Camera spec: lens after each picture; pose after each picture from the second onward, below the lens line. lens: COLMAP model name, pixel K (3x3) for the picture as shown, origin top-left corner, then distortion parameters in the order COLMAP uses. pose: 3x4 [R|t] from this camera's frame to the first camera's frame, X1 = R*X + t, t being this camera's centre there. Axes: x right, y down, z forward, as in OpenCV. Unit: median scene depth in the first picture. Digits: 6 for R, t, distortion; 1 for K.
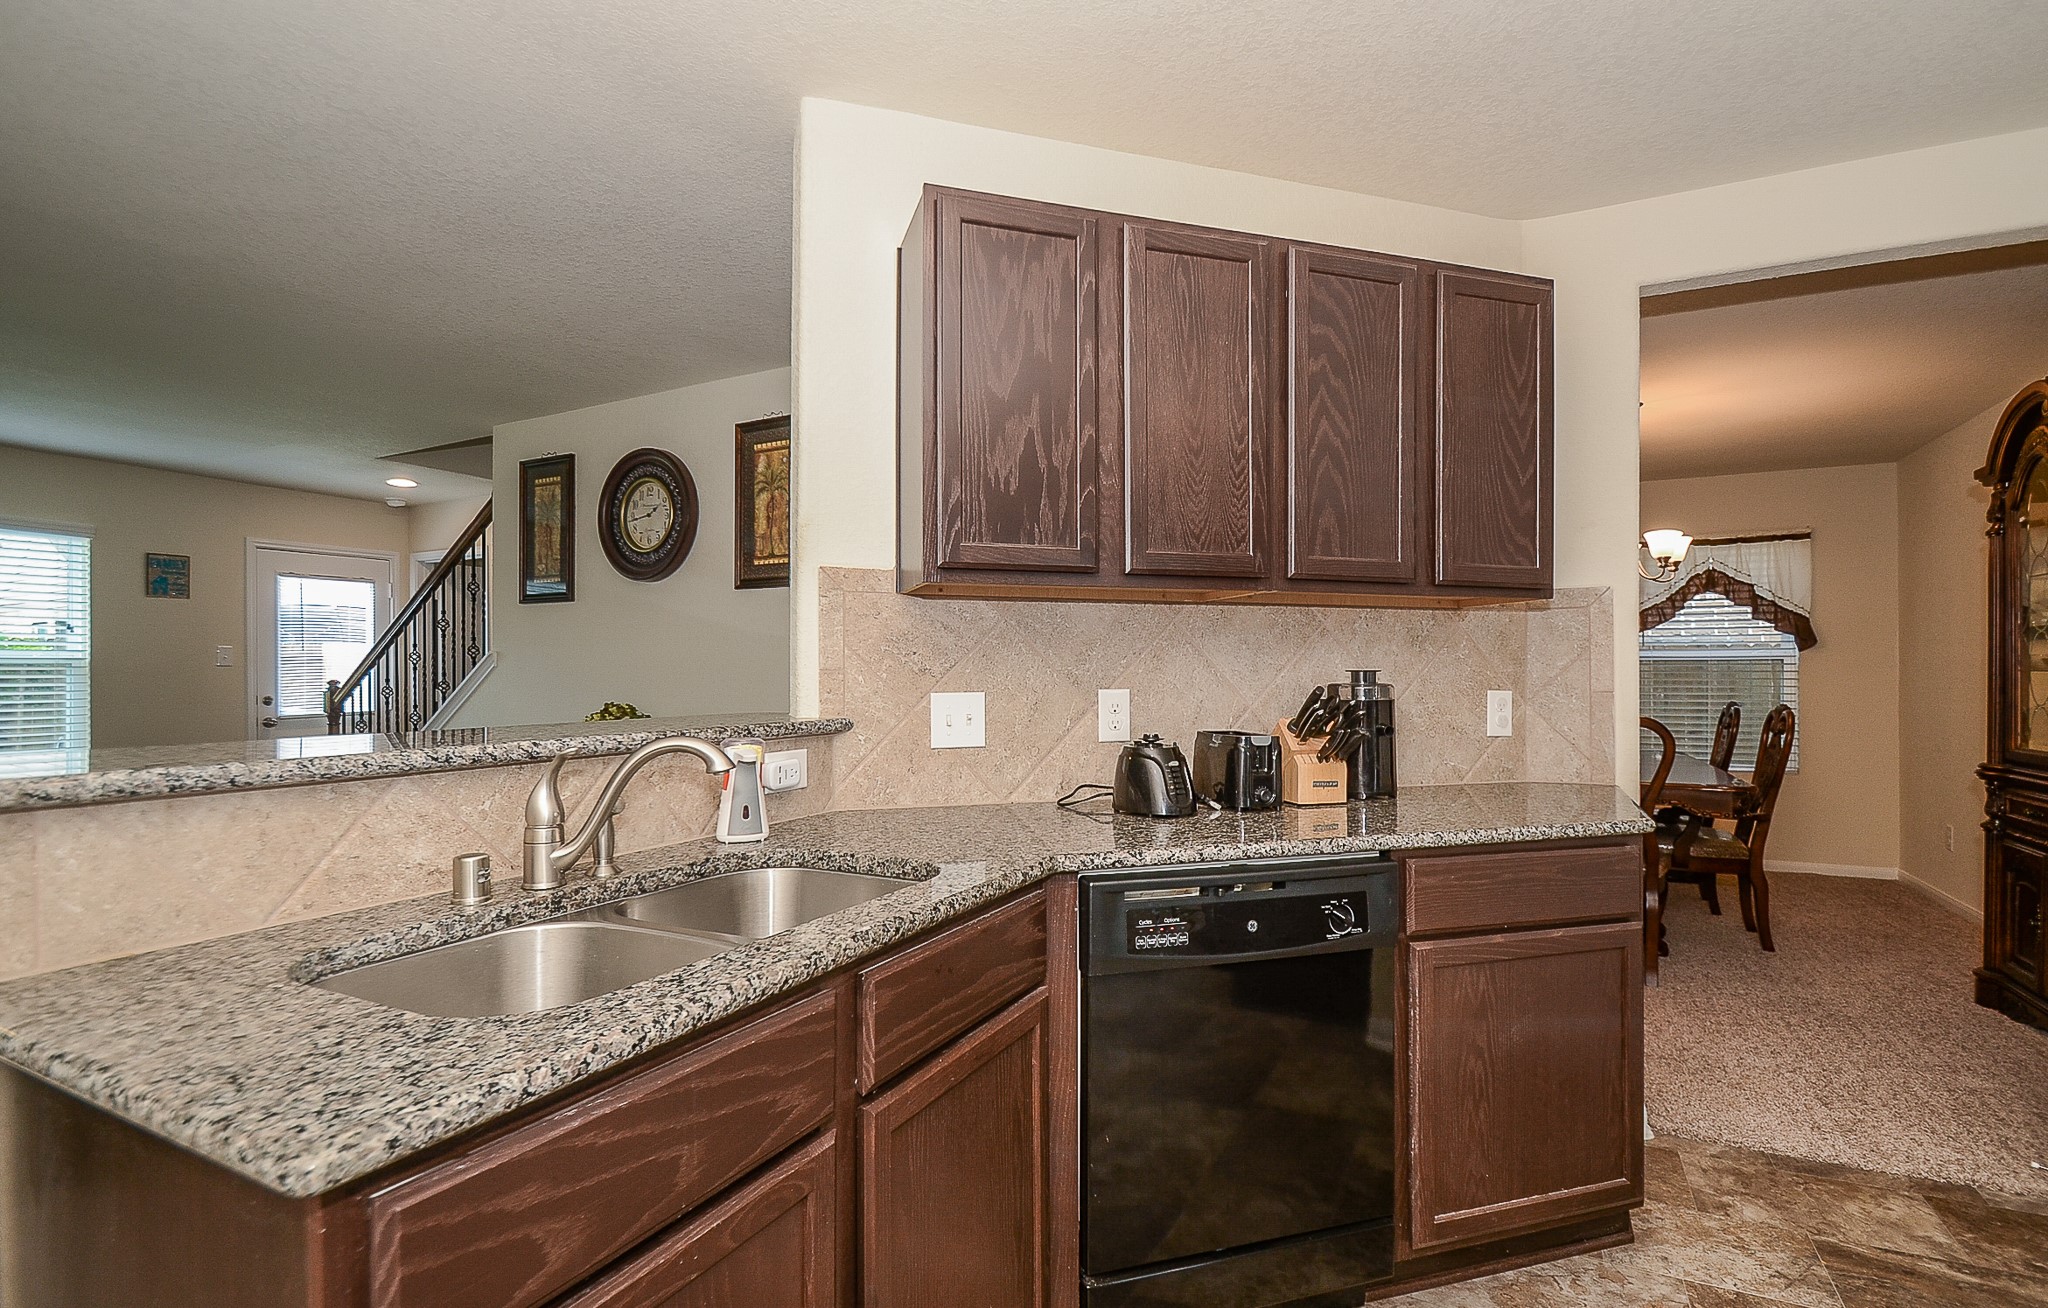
lens RADIAL K [[956.2, 0, 1024.0], [0, 956.2, 654.0], [0, 0, 1]] dist [-0.016085, -0.000120]
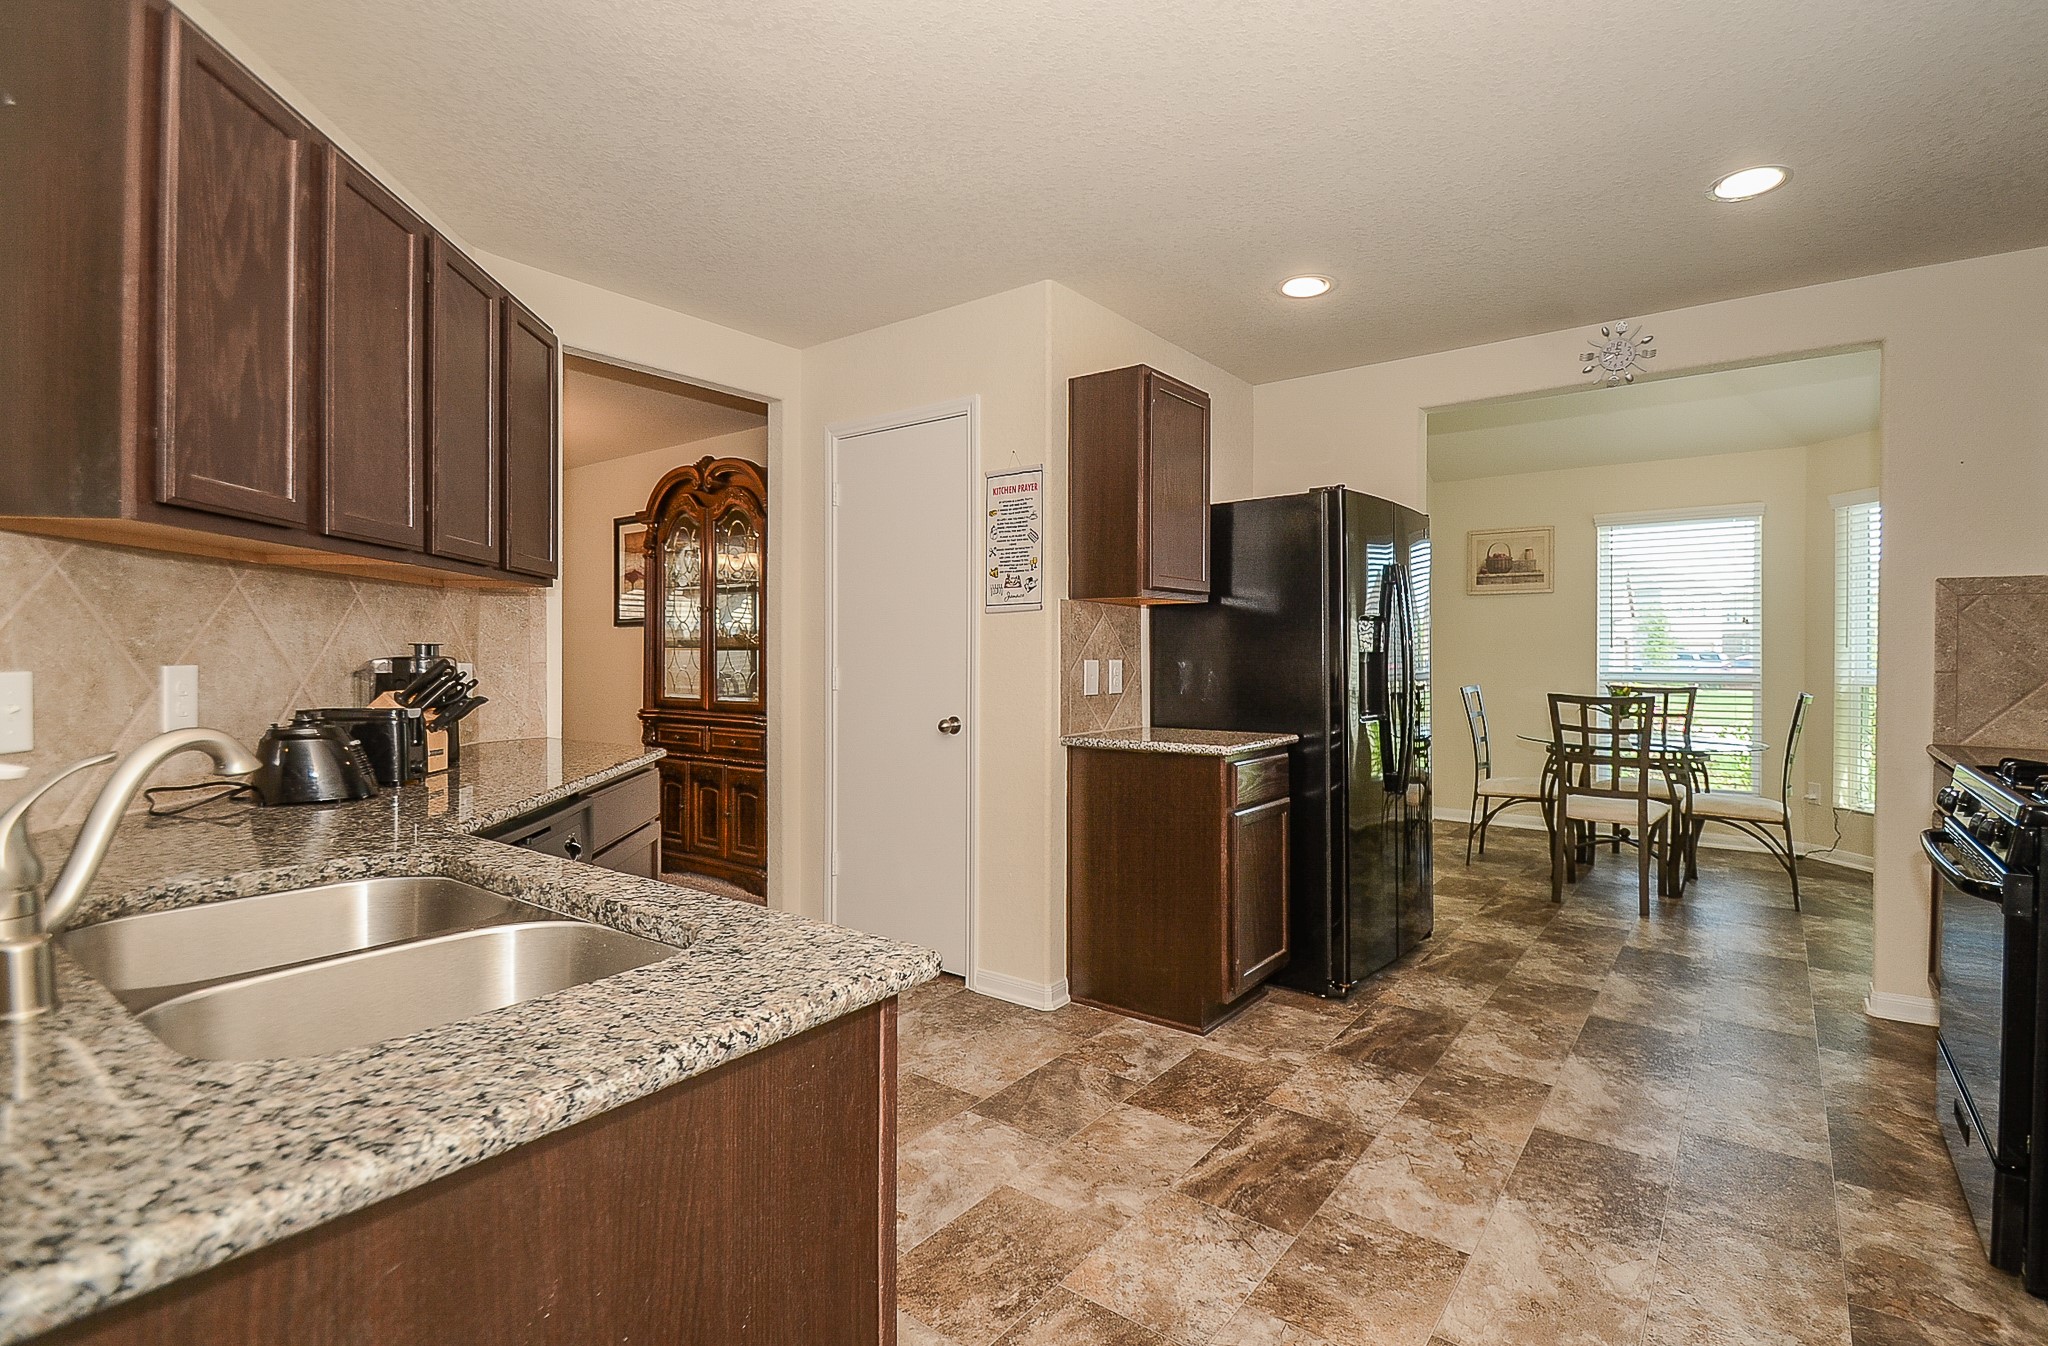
lens RADIAL K [[968.2, 0, 1079.0], [0, 968.2, 645.1], [0, 0, 1]] dist [0.013154, -0.000853]
pose [[0.152842, 0.005374, 0.988236, -0.525813], [-0.022055, 0.999755, -0.002026, 0.004519], [-0.988004, -0.021486, 0.152923, 0.117849]]
